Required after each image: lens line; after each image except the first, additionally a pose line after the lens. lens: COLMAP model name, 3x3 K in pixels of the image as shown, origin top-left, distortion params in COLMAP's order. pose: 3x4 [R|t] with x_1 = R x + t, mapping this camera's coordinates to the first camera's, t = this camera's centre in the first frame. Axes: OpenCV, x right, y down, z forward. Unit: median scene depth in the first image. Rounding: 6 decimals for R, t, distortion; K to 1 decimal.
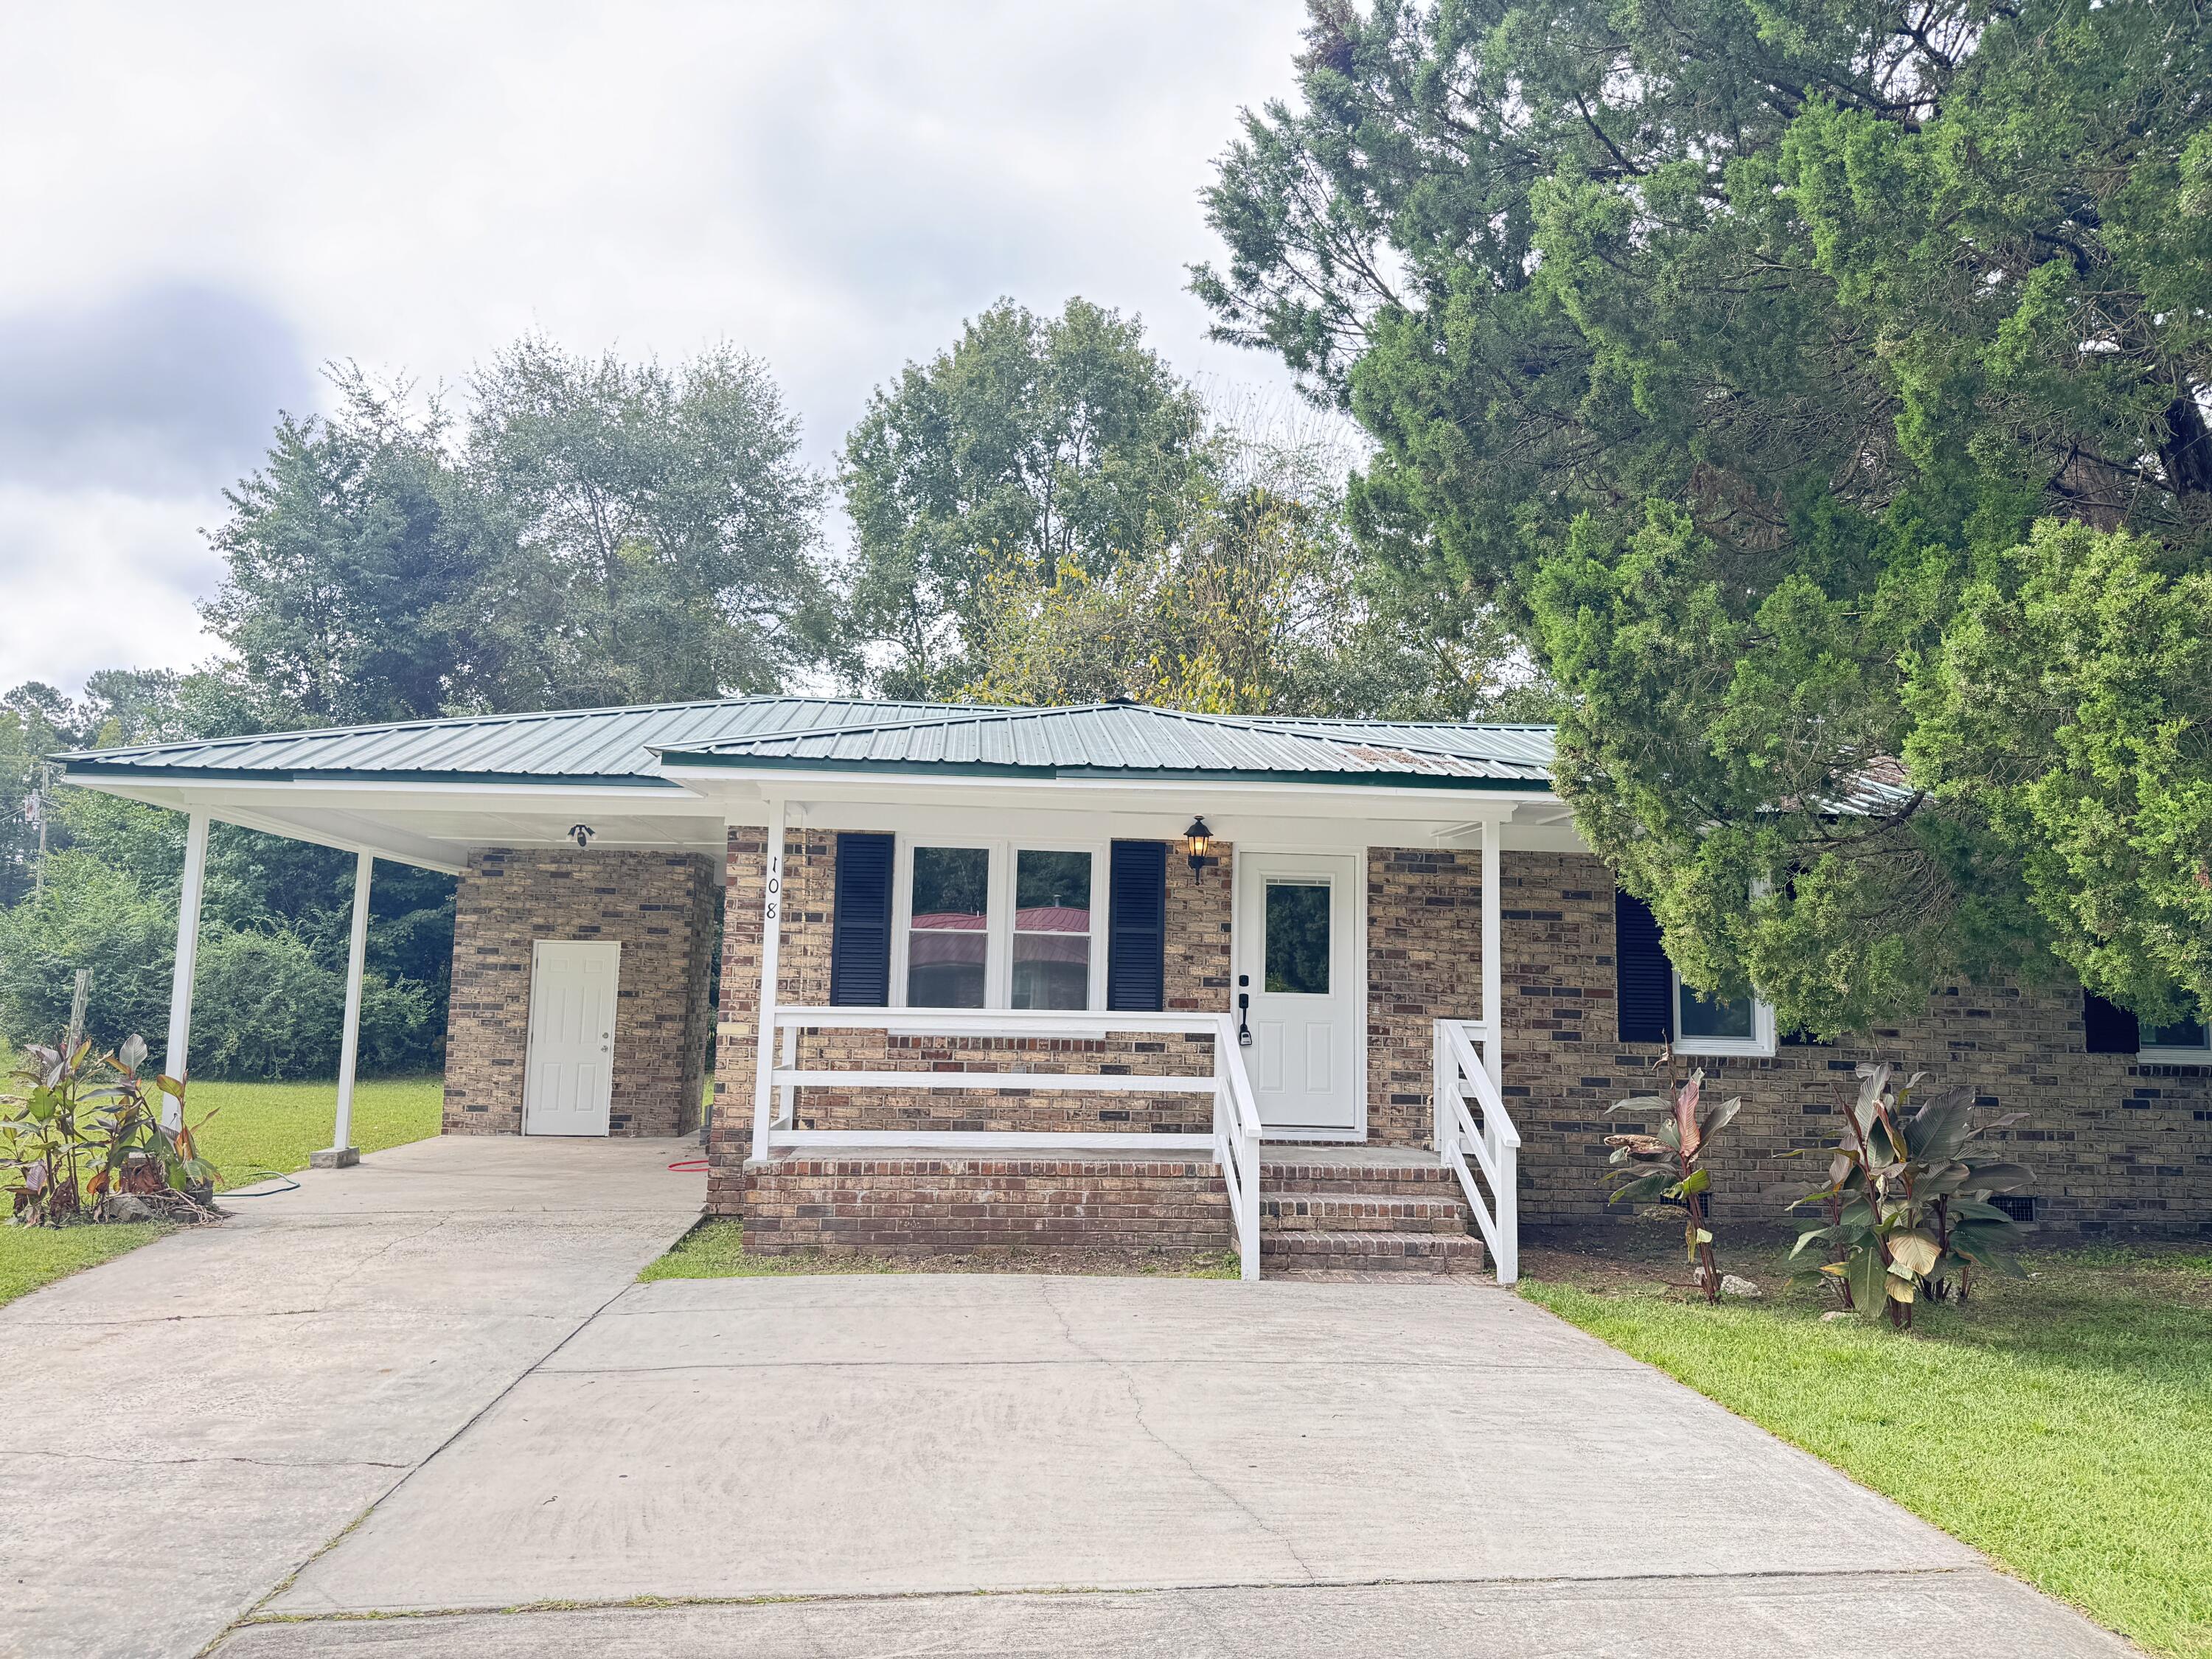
lens RADIAL K [[1556.6, 0, 1099.7], [0, 1556.6, 835.9], [0, 0, 1]] dist [0.155346, -0.301234]
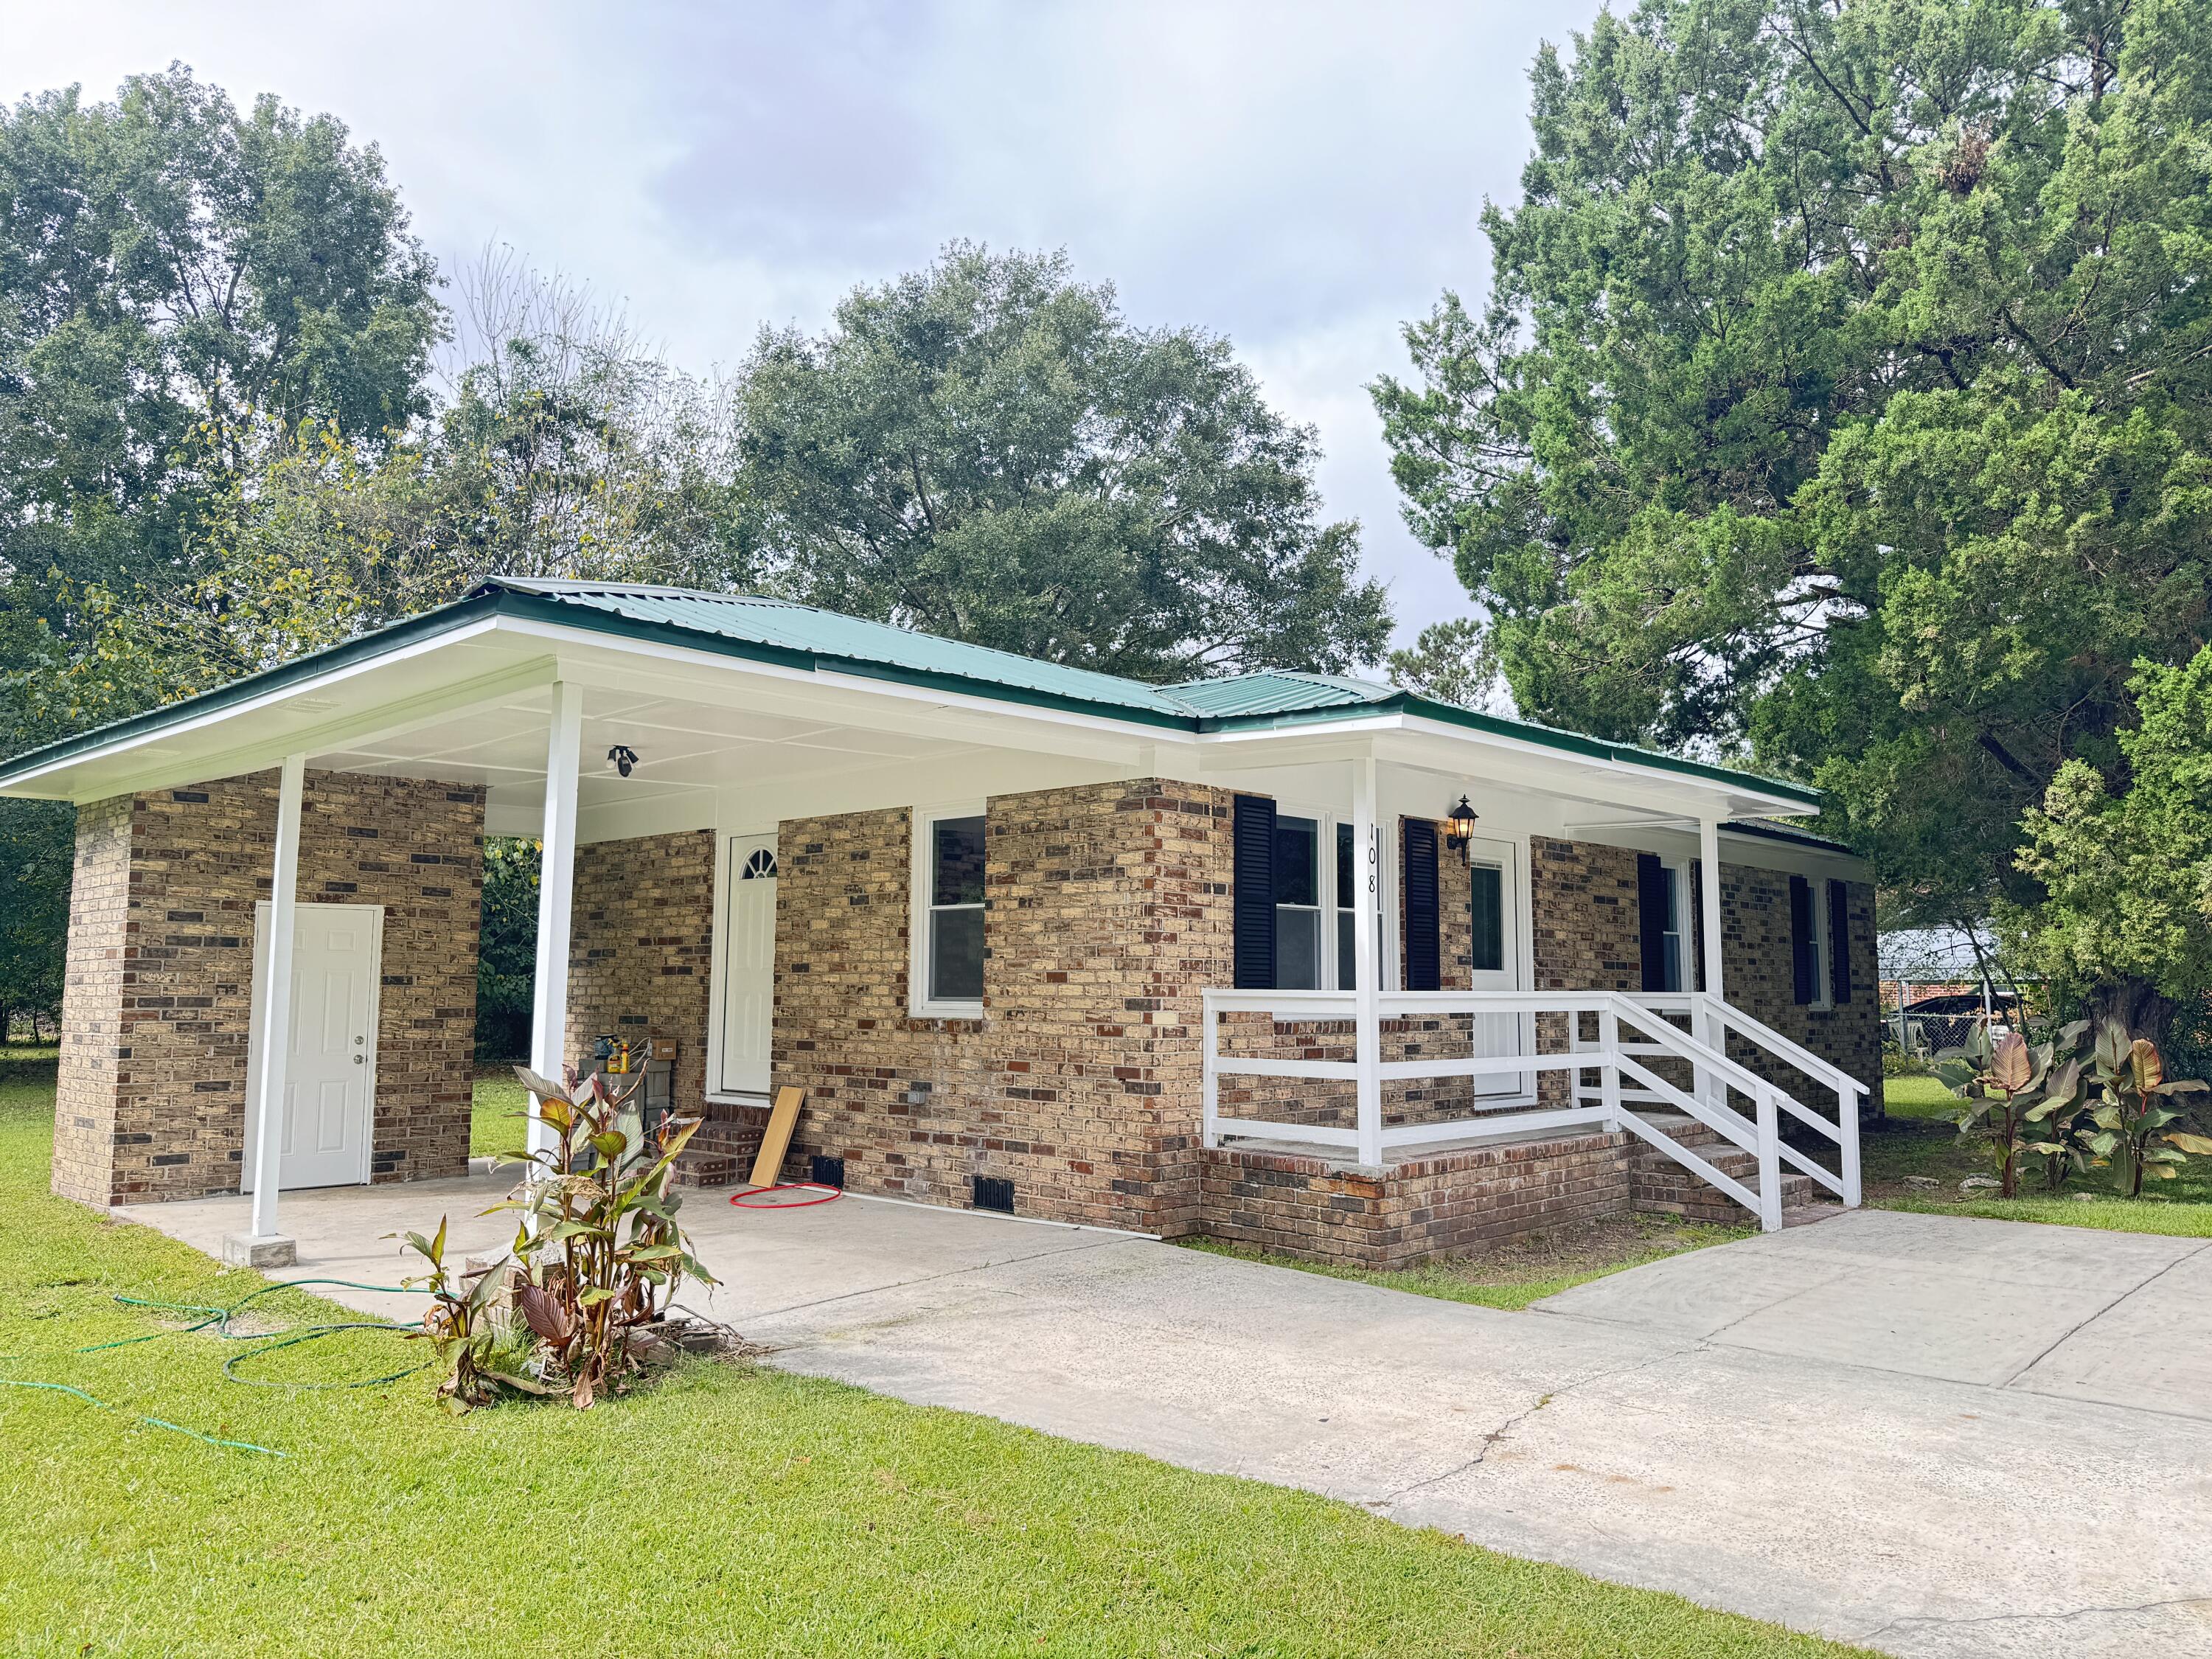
lens RADIAL K [[1568.7, 0, 1101.0], [0, 1568.7, 825.2], [0, 0, 1]] dist [0.144339, -0.239637]
pose [[0.743510, 0.049416, 0.666897, -0.804278], [-0.058698, 0.998239, -0.008526, 0.027544], [-0.666144, -0.032806, 0.745101, 0.384289]]
